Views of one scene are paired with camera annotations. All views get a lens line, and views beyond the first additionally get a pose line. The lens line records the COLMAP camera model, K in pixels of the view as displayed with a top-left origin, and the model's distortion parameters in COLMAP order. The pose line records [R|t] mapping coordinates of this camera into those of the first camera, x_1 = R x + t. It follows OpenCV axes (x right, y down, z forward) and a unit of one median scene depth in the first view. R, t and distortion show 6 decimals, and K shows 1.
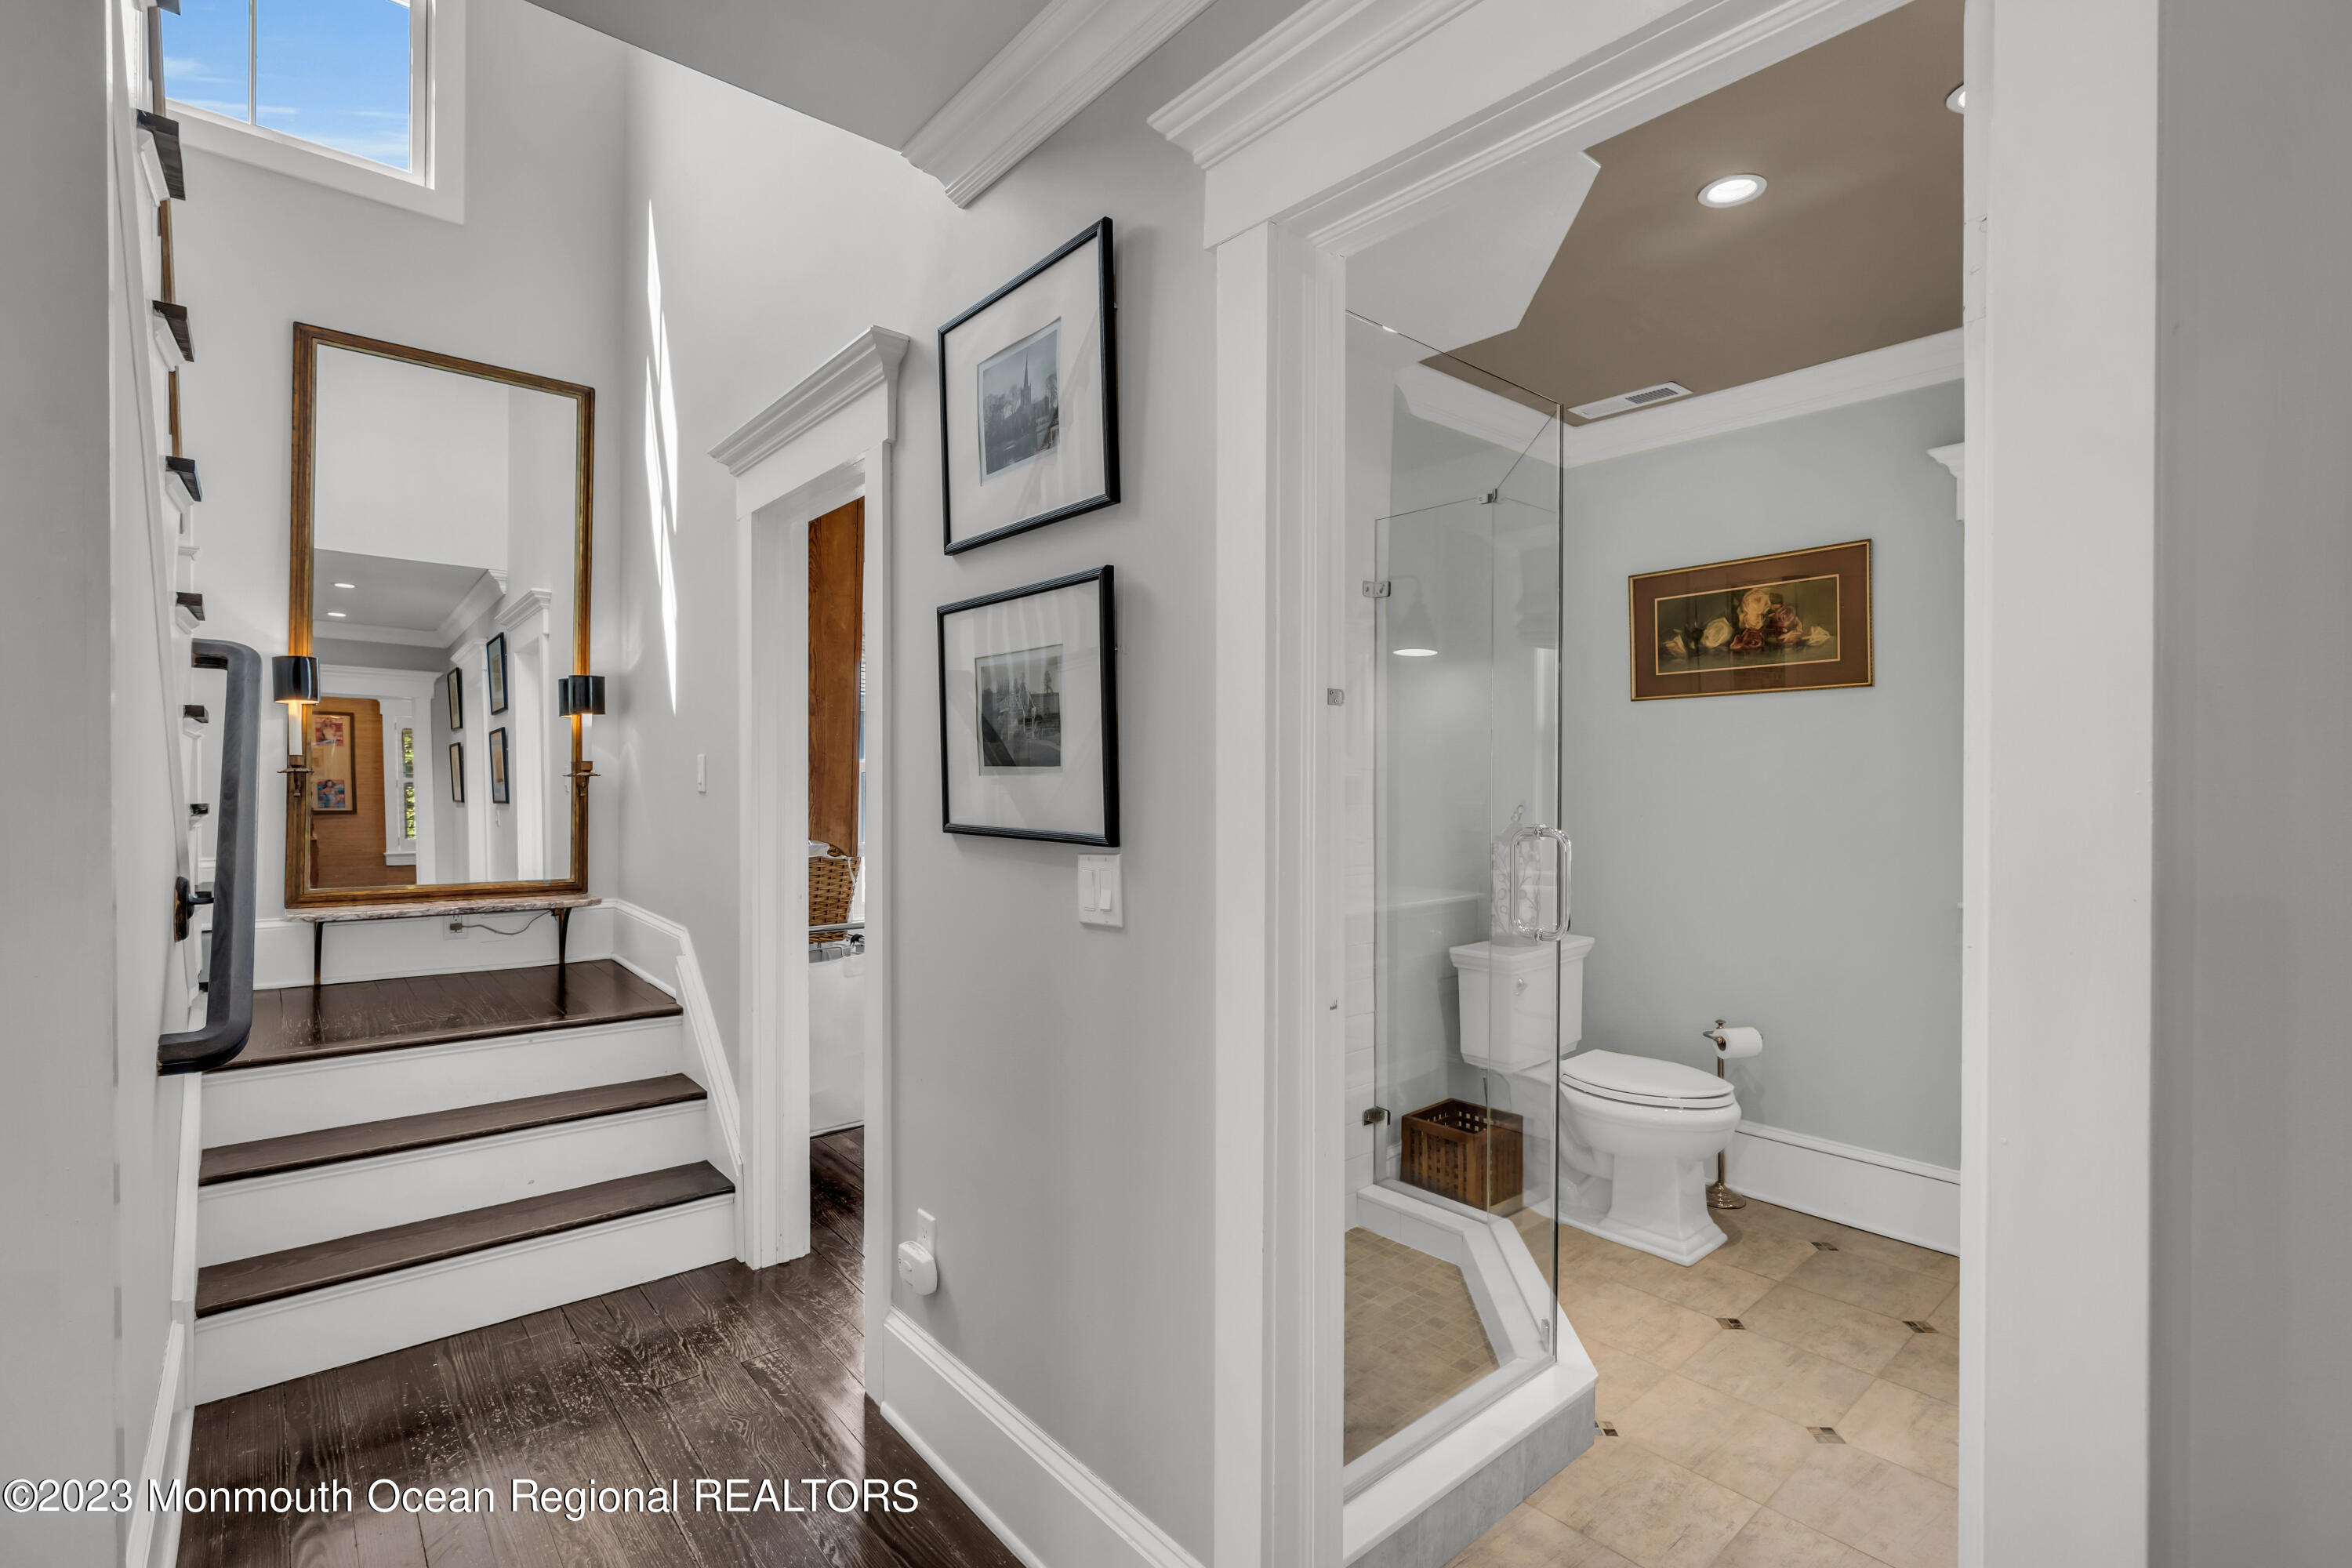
lens RADIAL K [[1071.8, 0, 1189.3], [0, 1071.8, 785.6], [0, 0, 1]] dist [-0.007260, 0.000070]
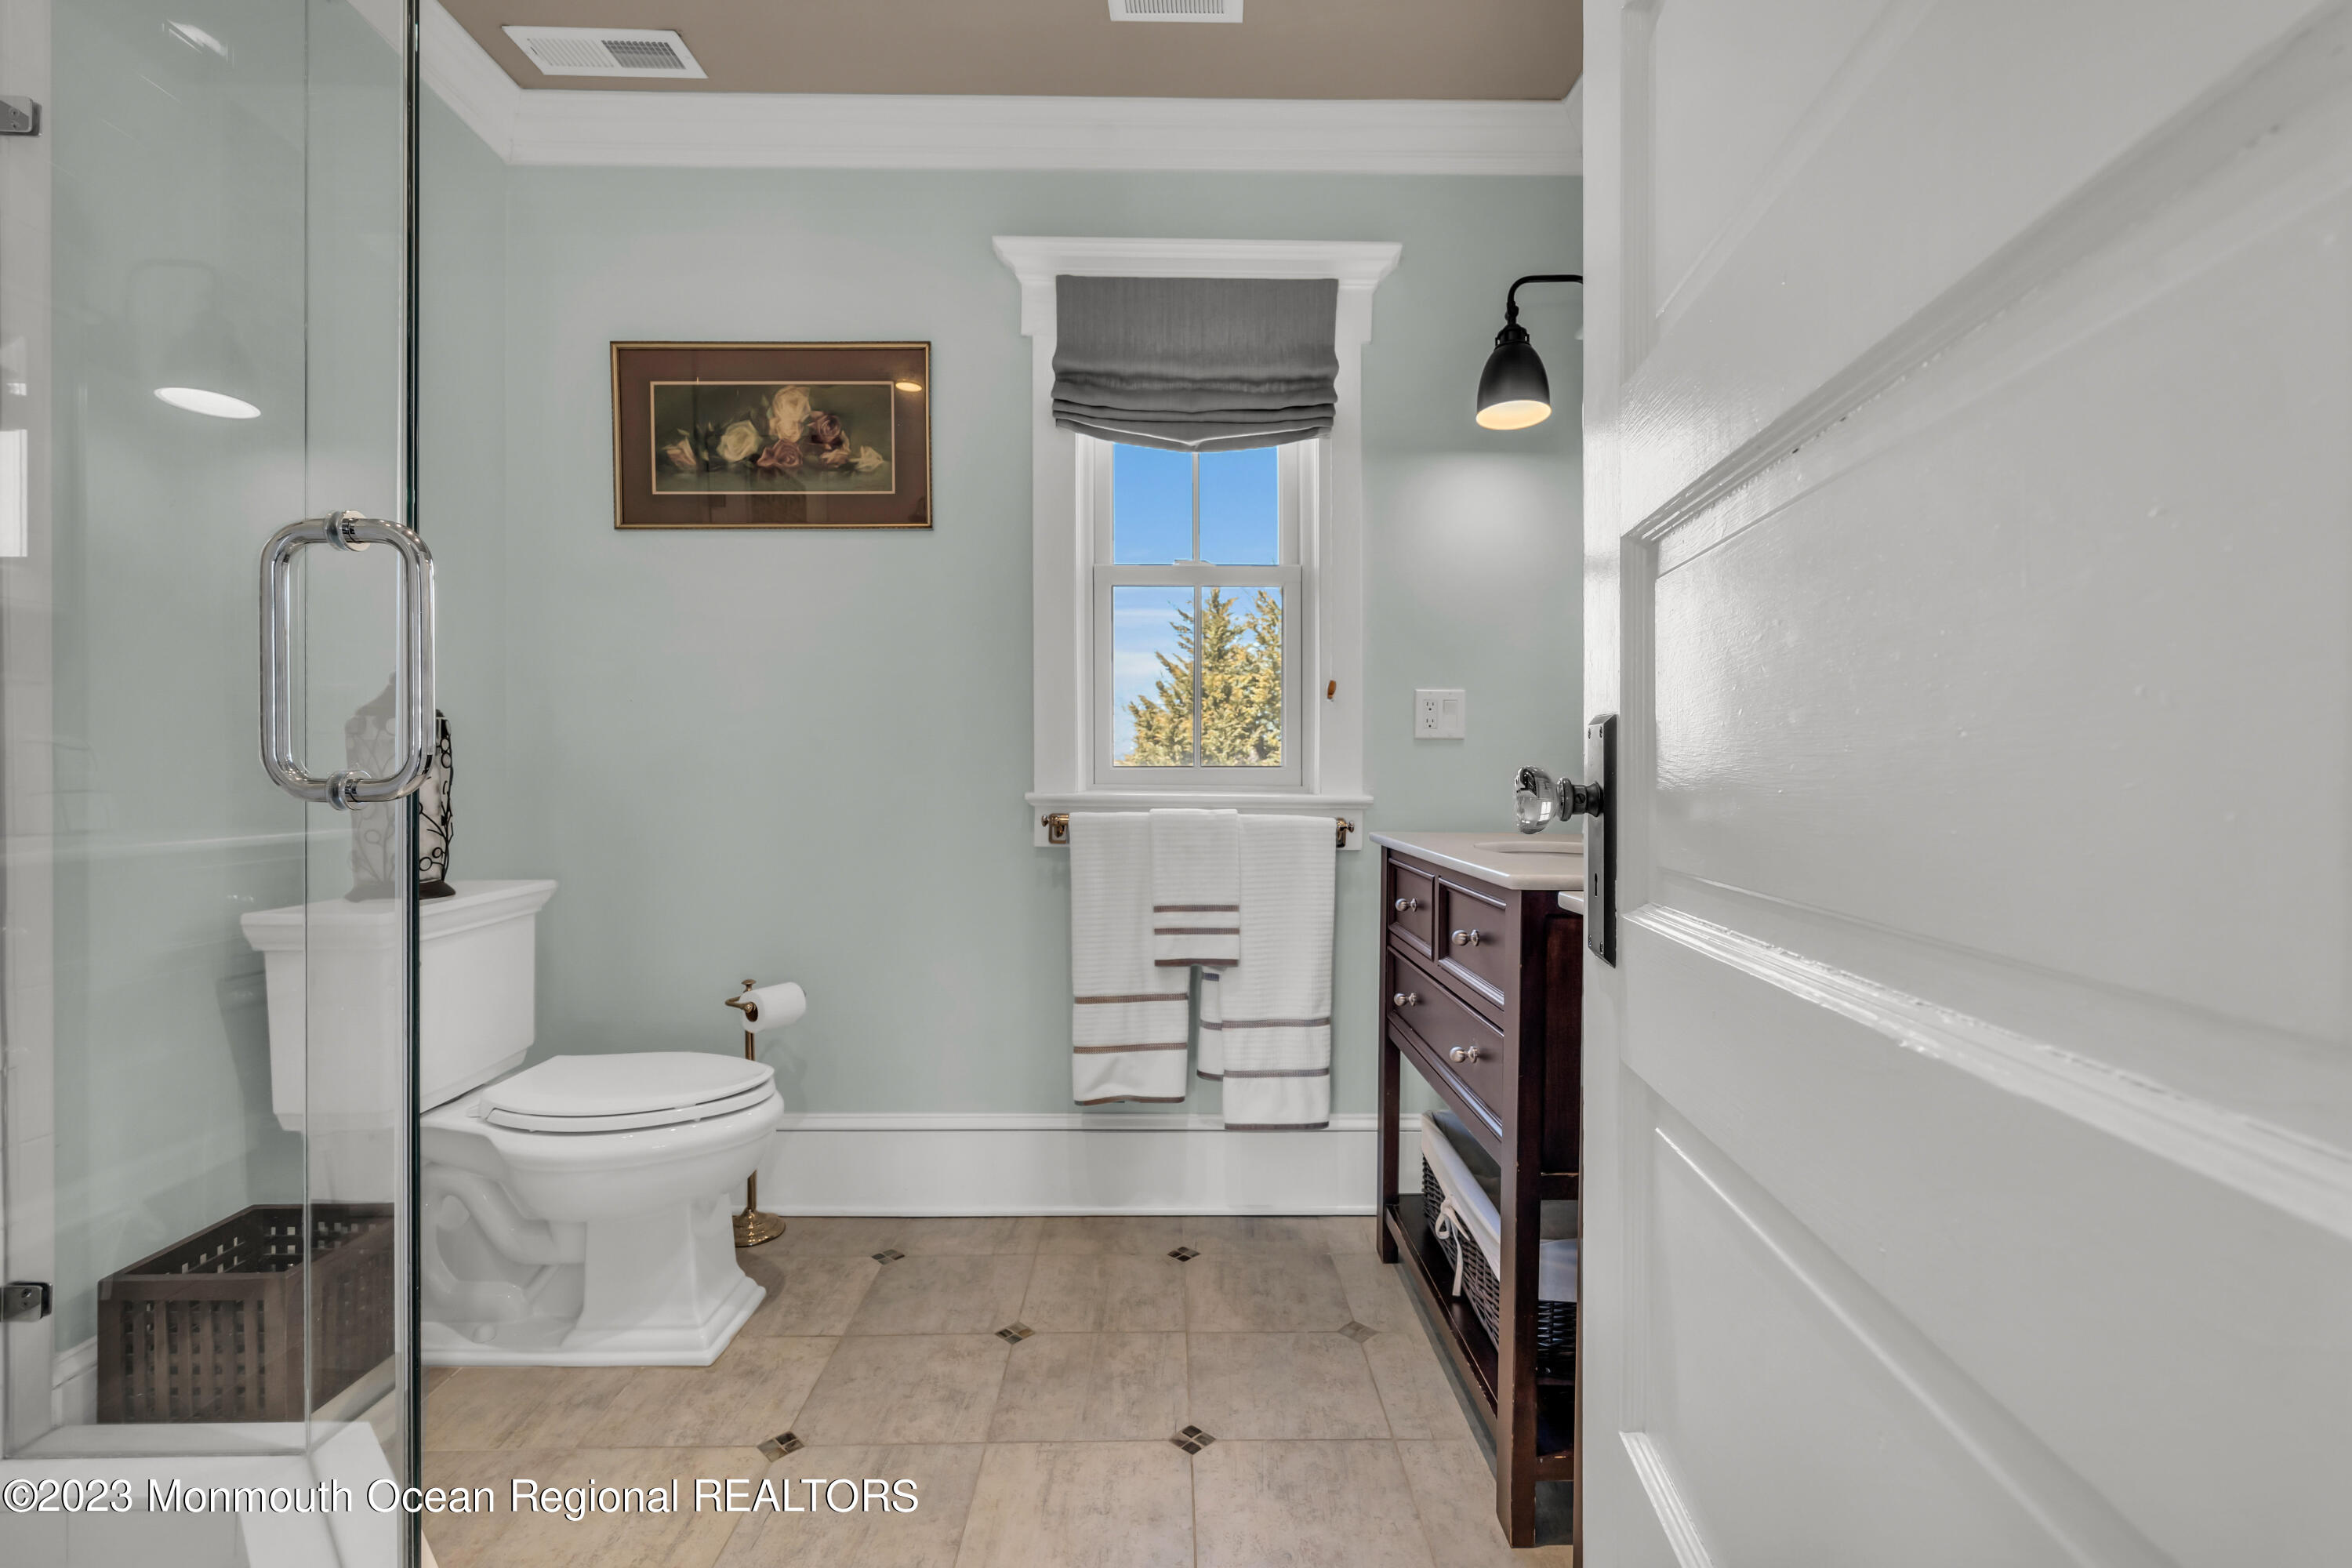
lens RADIAL K [[1071.8, 0, 1189.3], [0, 1071.8, 785.6], [0, 0, 1]] dist [-0.007260, 0.000070]
pose [[0.642861, -0.008238, 0.765939, 0.152369], [0.003205, 0.999962, 0.008065, 0.092038], [-0.765976, -0.002730, 0.642863, 0.343770]]
